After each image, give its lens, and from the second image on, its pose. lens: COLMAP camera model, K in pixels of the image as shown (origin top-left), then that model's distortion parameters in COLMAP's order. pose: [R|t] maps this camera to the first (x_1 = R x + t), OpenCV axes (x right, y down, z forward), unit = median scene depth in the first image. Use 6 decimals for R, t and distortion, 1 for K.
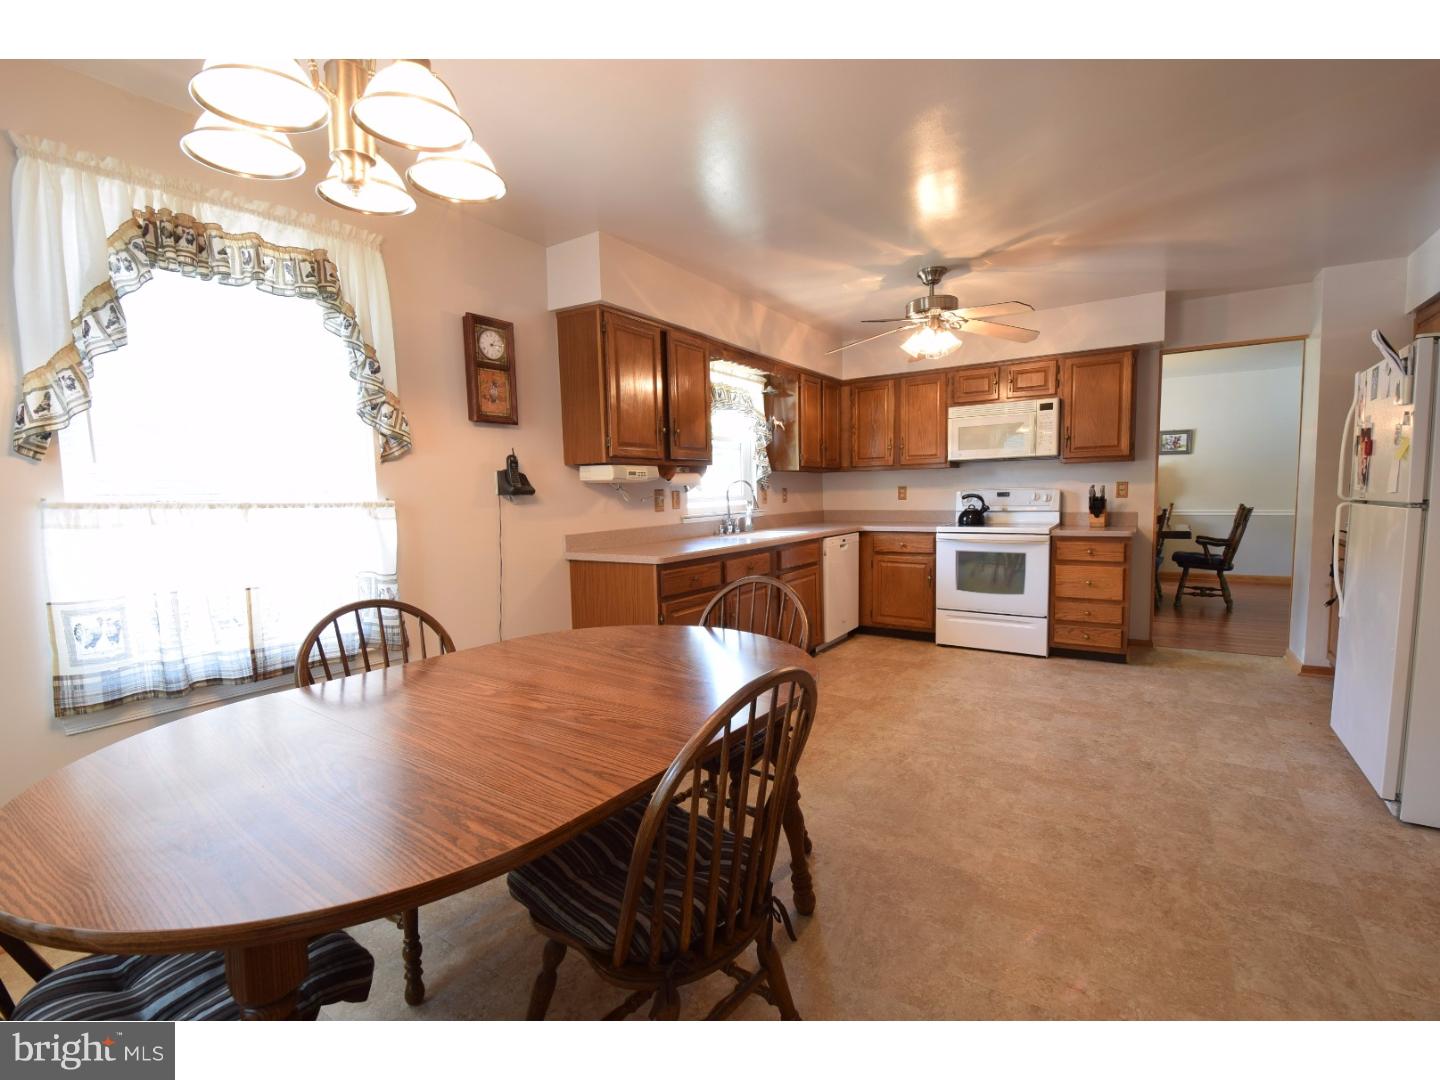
lens RADIAL K [[643.9, 0, 721.3], [0, 643.9, 542.1], [0, 0, 1]] dist [-0.018630, -0.002566]
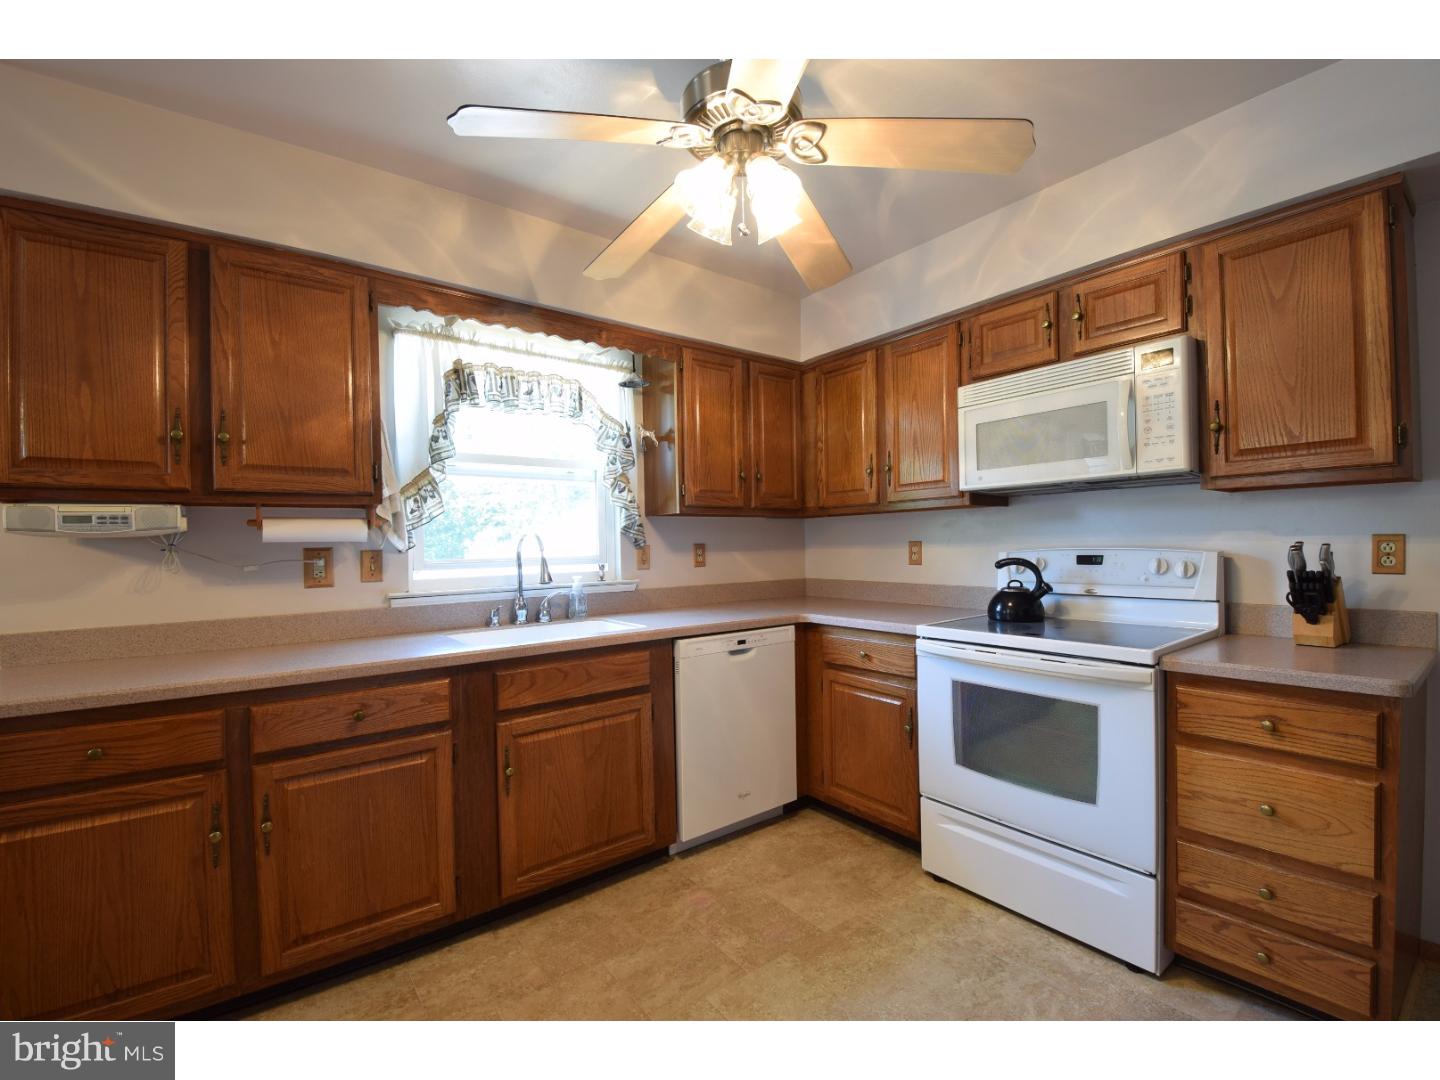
lens RADIAL K [[643.9, 0, 715.9], [0, 643.9, 541.0], [0, 0, 1]] dist [-0.018630, -0.002566]
pose [[0.949308, 0.004200, -0.314321, 0.339345], [-0.028440, 0.996958, -0.072572, -0.047804], [0.313059, 0.077833, 0.946539, 0.481013]]
